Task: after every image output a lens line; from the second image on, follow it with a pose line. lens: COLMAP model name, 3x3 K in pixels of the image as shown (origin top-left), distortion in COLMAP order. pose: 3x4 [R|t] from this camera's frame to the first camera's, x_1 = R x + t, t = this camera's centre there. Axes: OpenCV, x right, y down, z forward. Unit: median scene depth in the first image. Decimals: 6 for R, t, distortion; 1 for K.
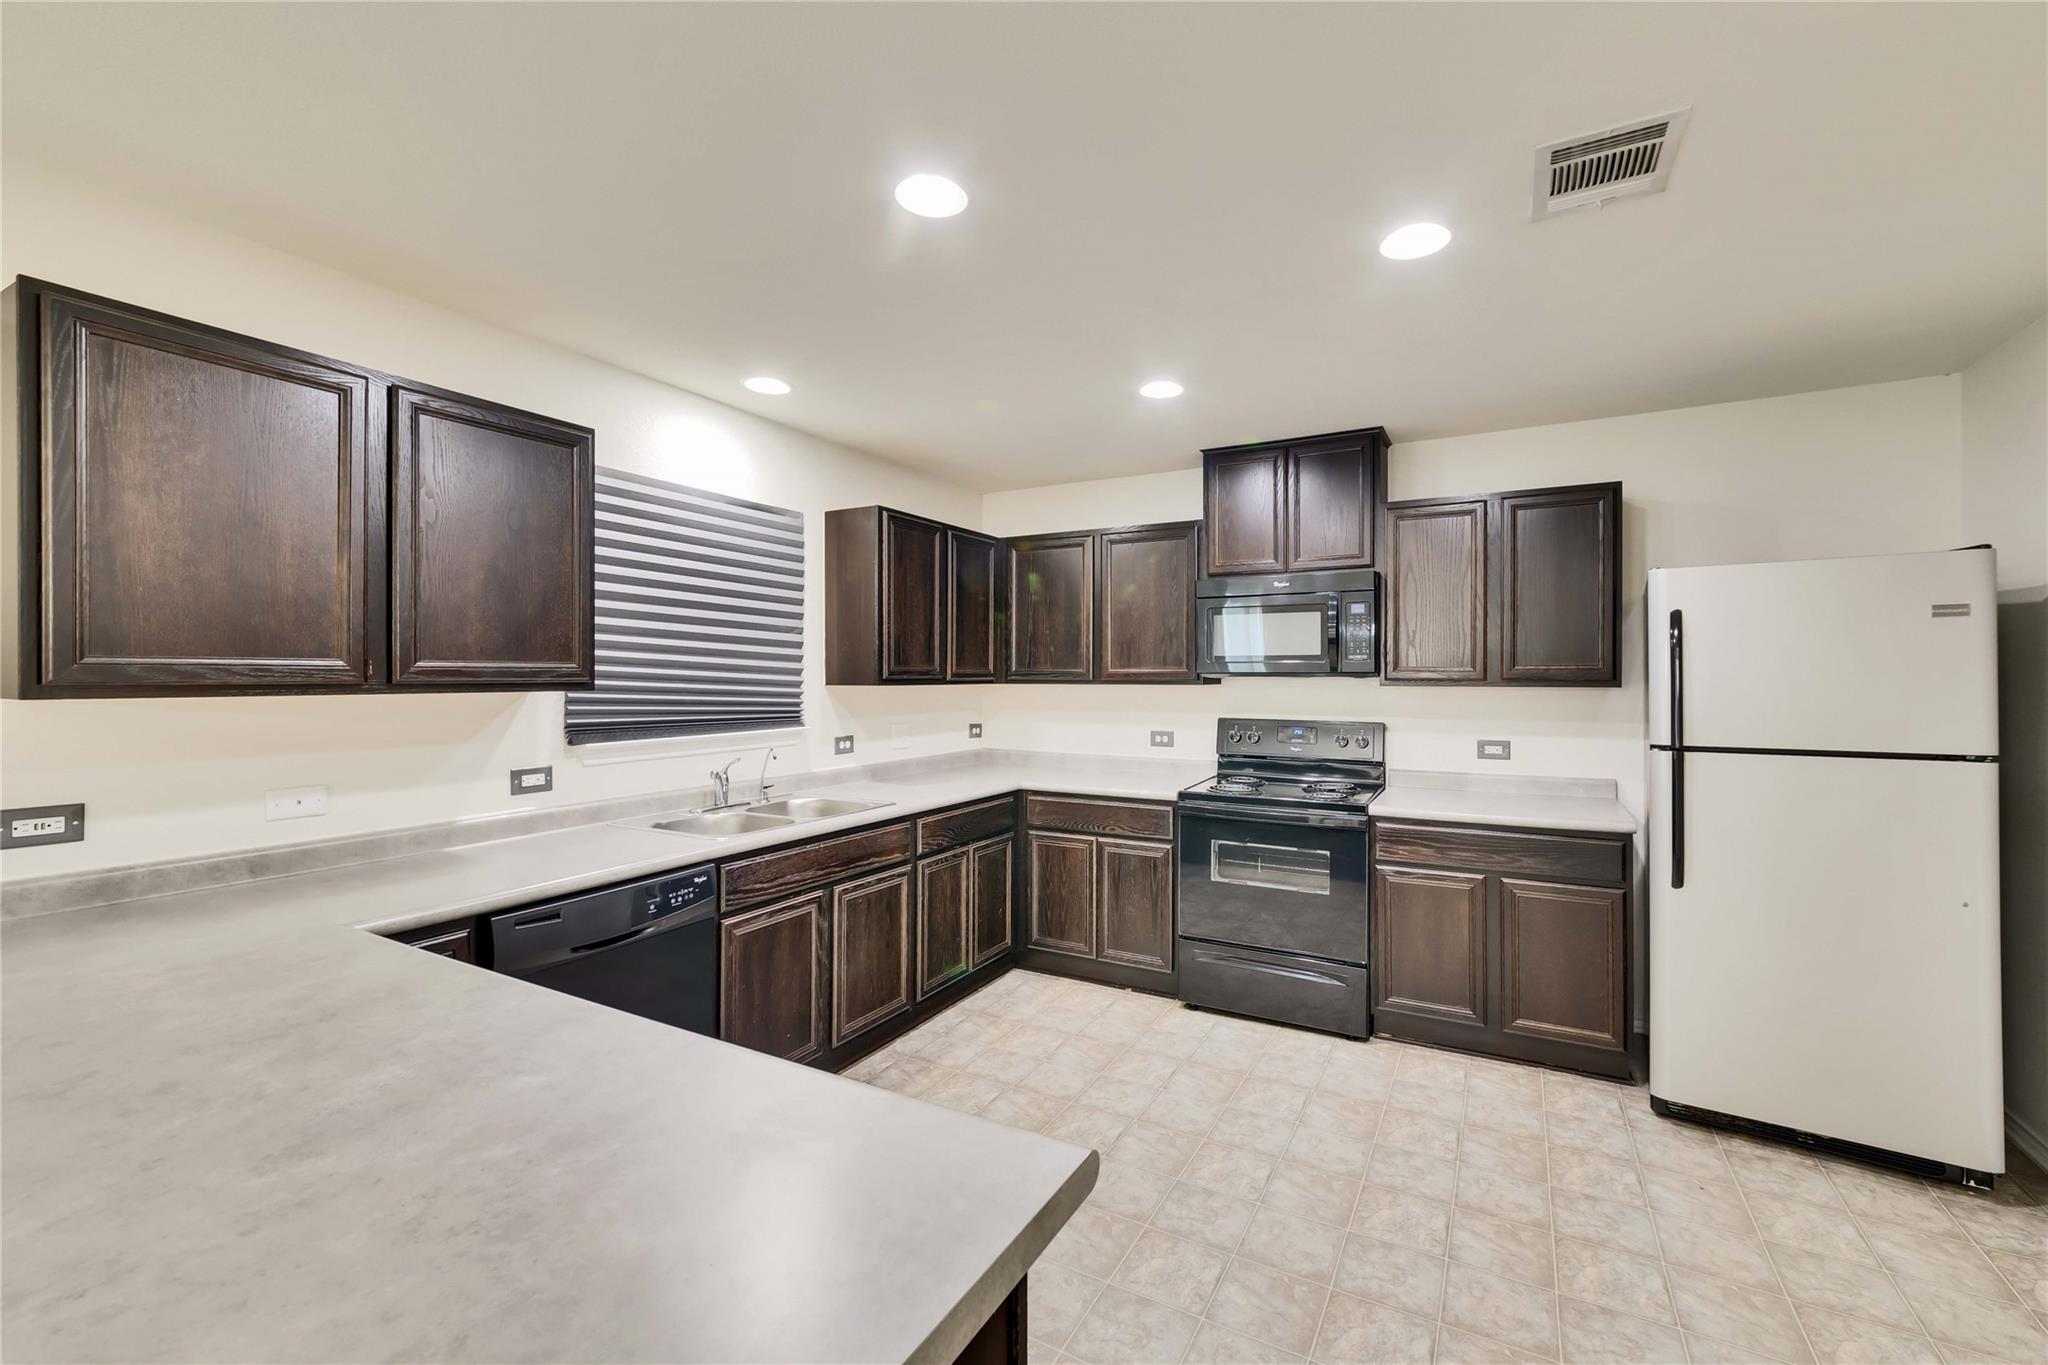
lens RADIAL K [[857.2, 0, 1024.0], [0, 857.2, 682.5], [0, 0, 1]] dist [0.000941, 0.000437]
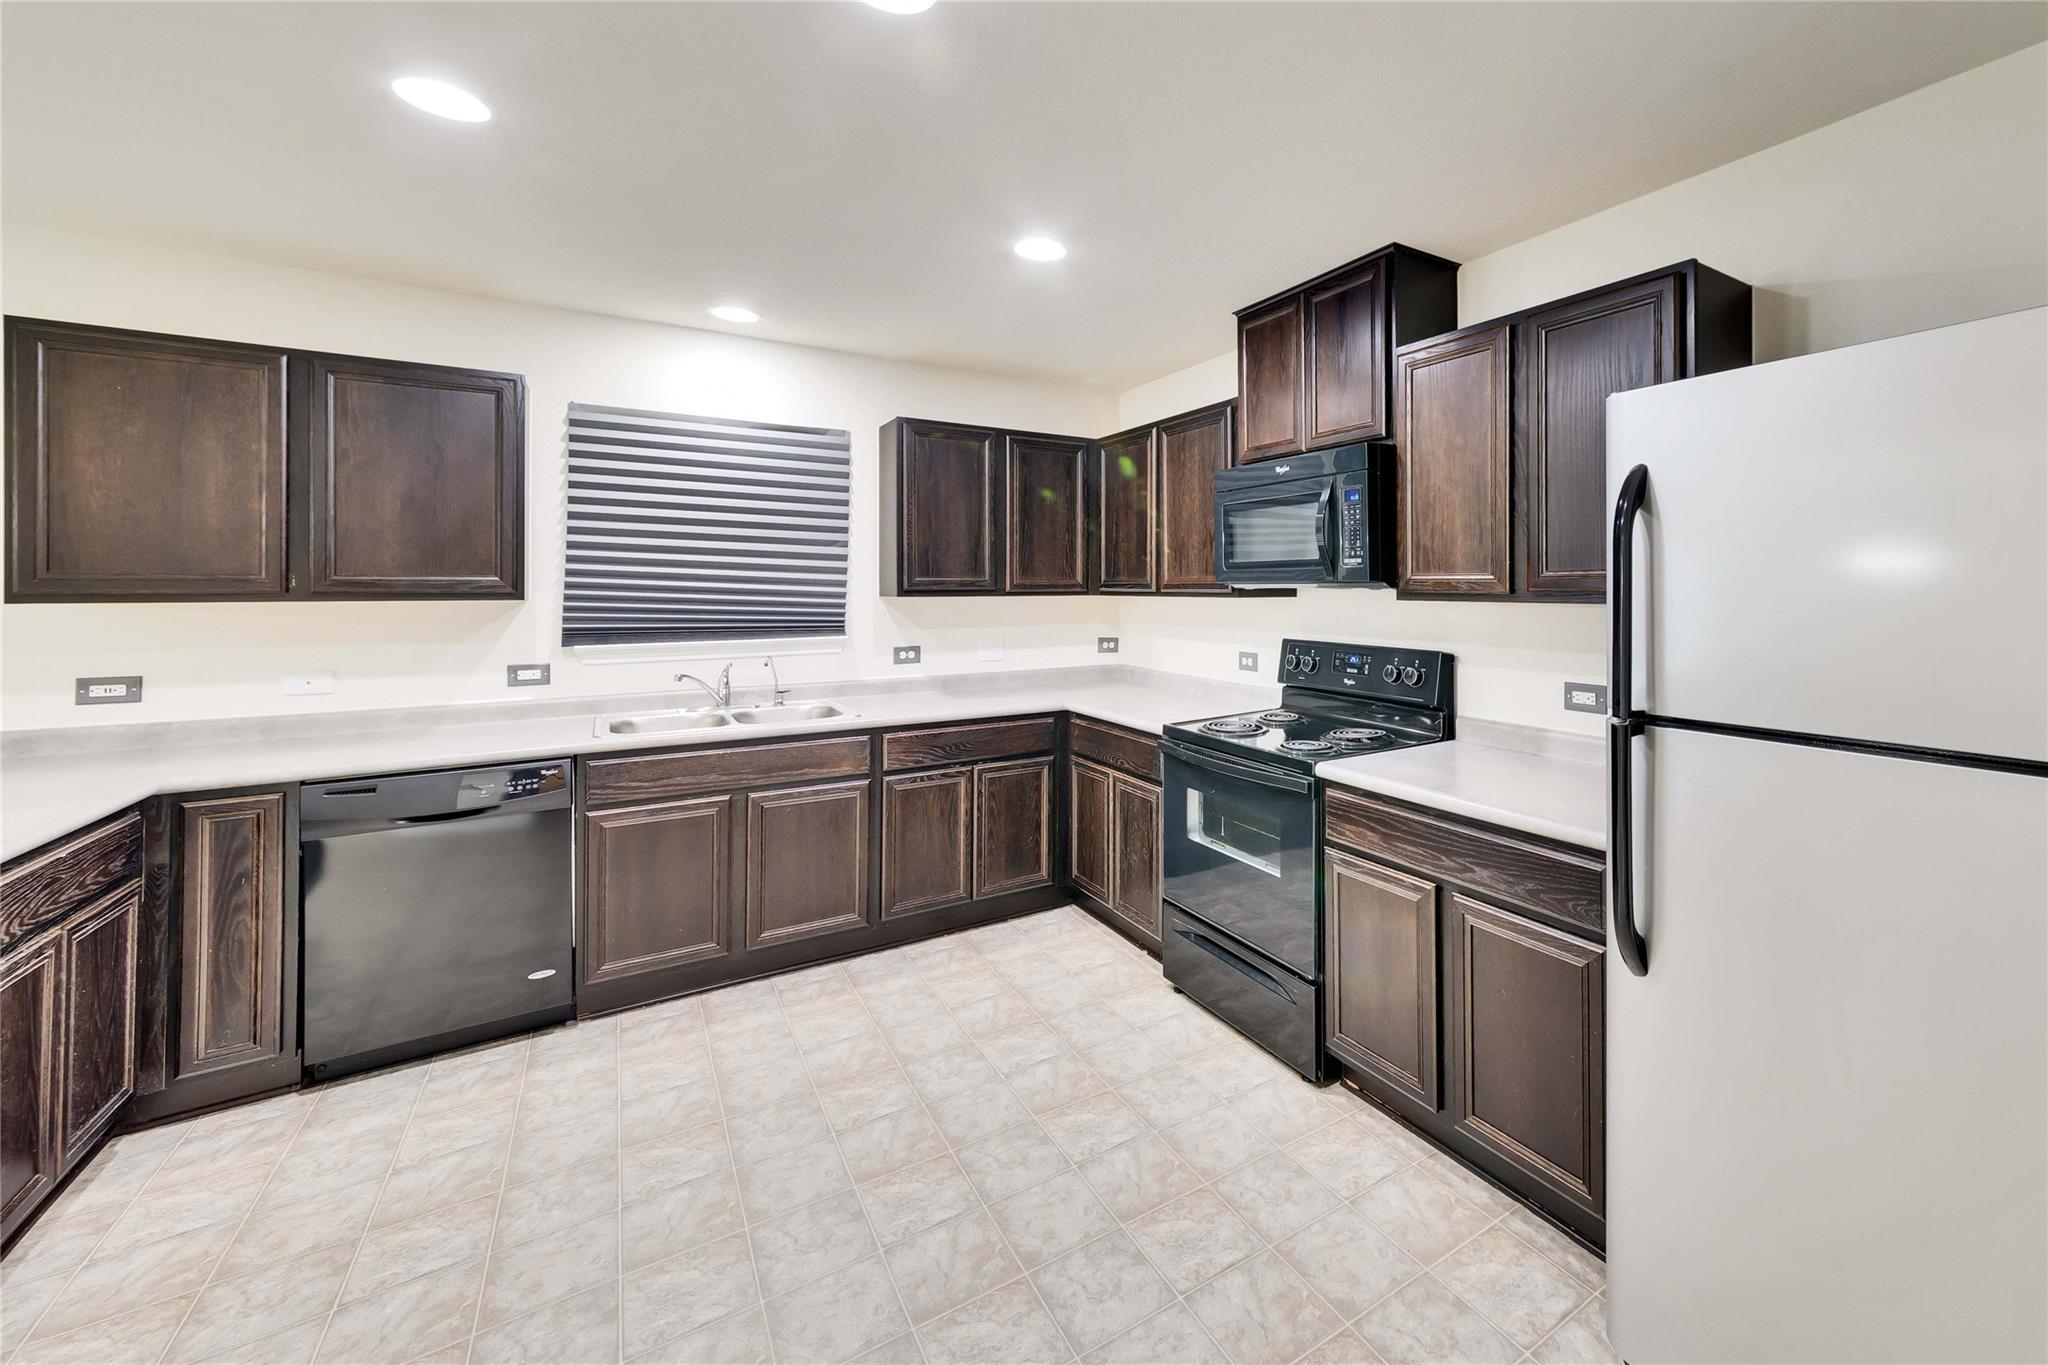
lens RADIAL K [[822.4, 0, 1167.0], [0, 822.4, 593.9], [0, 0, 1]] dist [-0.010195, 0.000882]
pose [[0.894410, 0.002730, -0.447241, 0.536536], [-0.002822, 0.999996, 0.000460, -0.001187], [0.447240, 0.000851, 0.894414, 0.282097]]
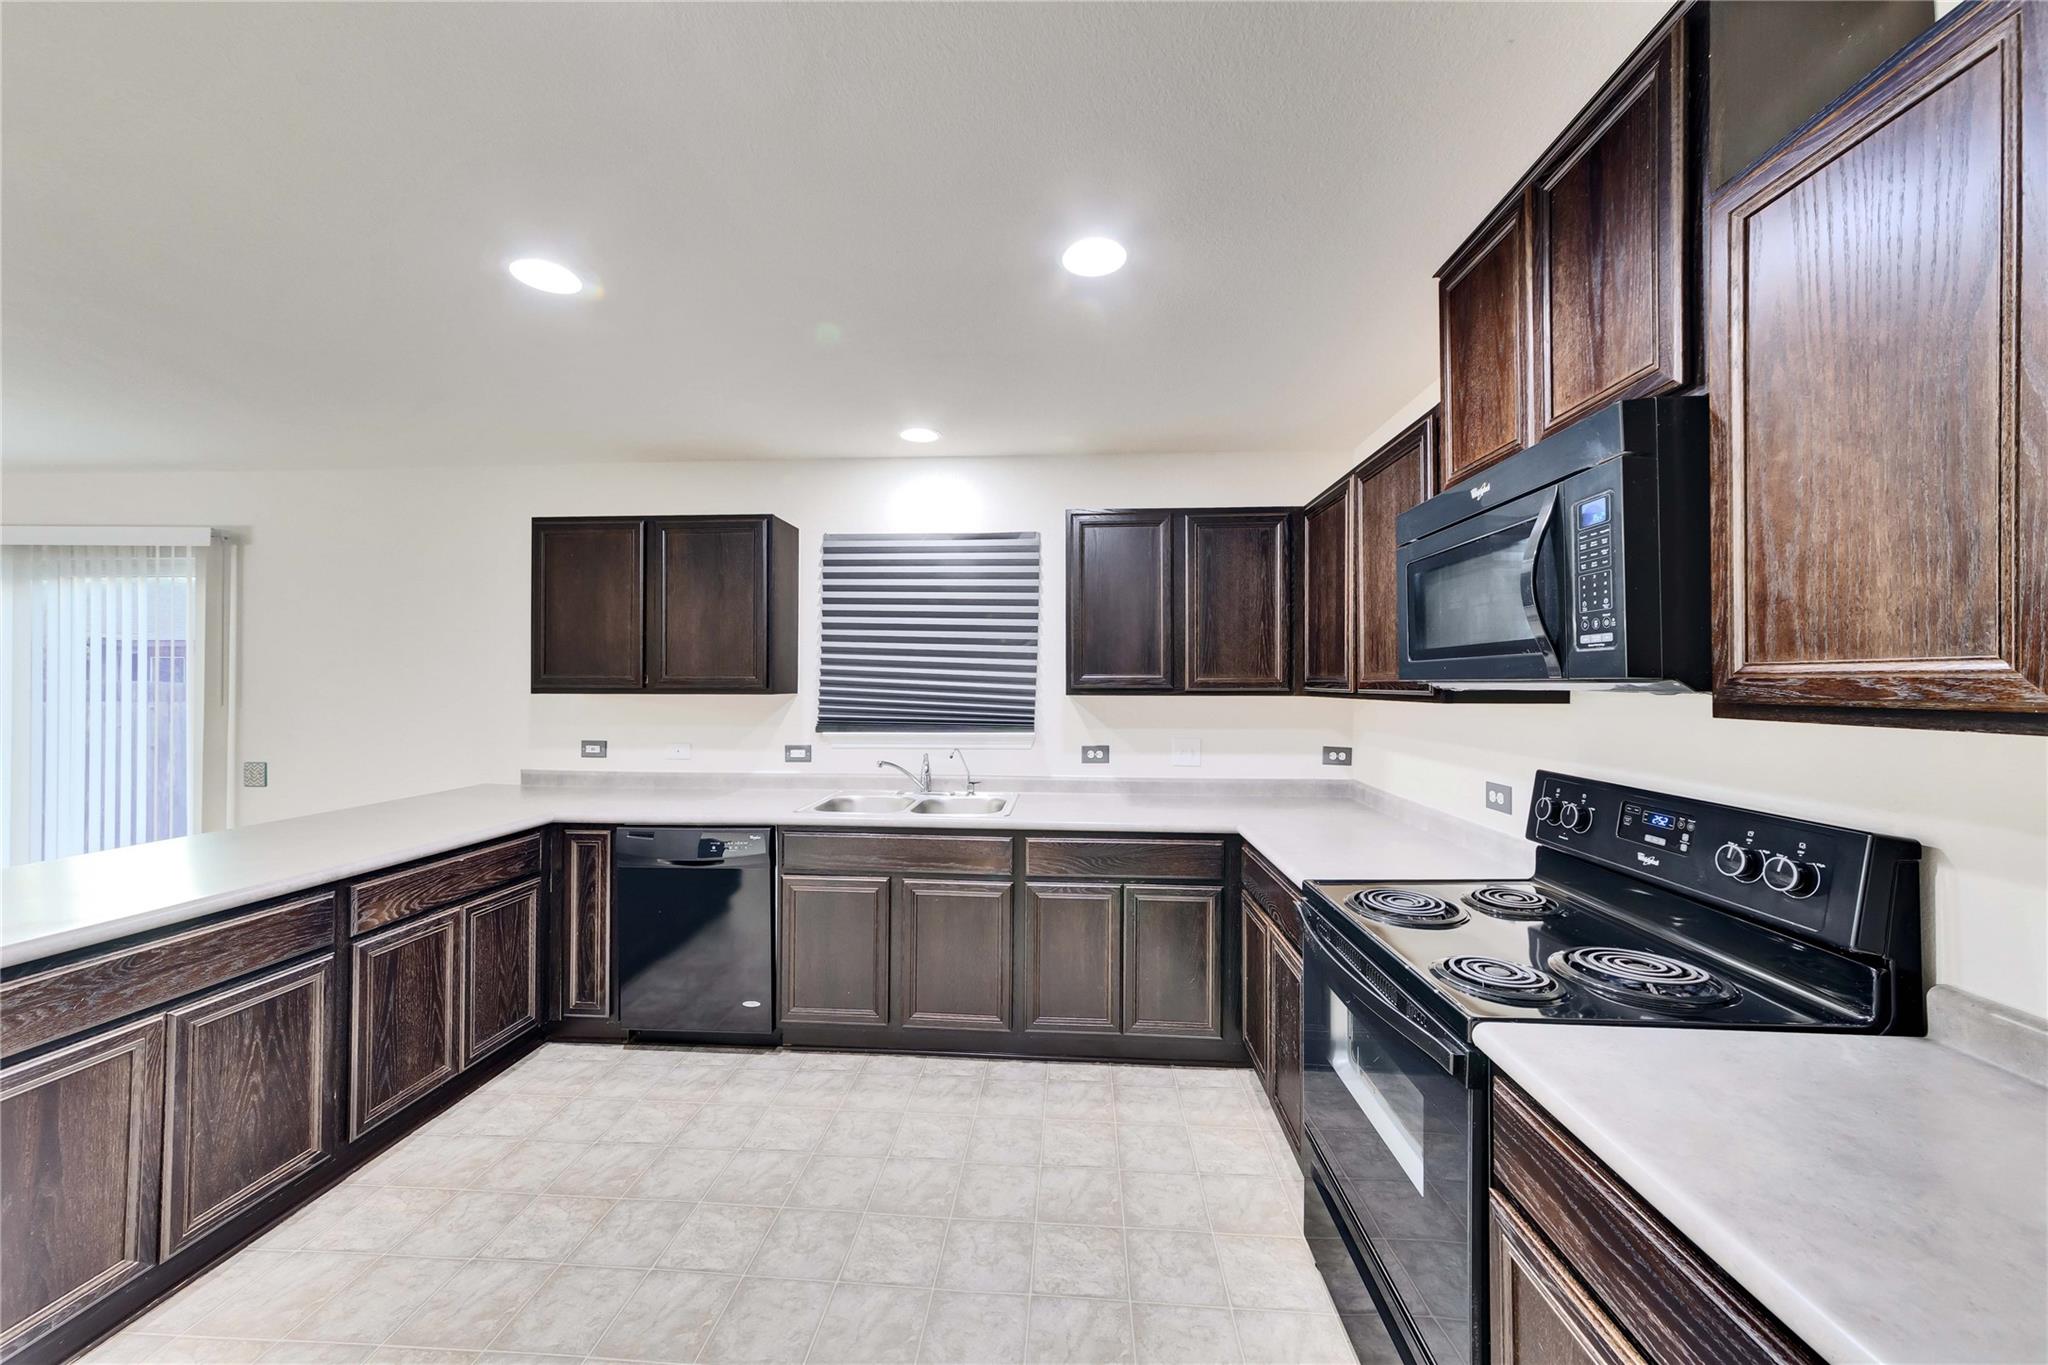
lens RADIAL K [[718.4, 0, 1024.0], [0, 718.4, 682.5], [0, 0, 1]] dist [-0.001068, -0.000003]
pose [[0.430280, -0.000553, -0.902695, 0.541523], [-0.009875, 0.999937, -0.005320, -0.005843], [0.902642, 0.011203, 0.430247, 0.602617]]
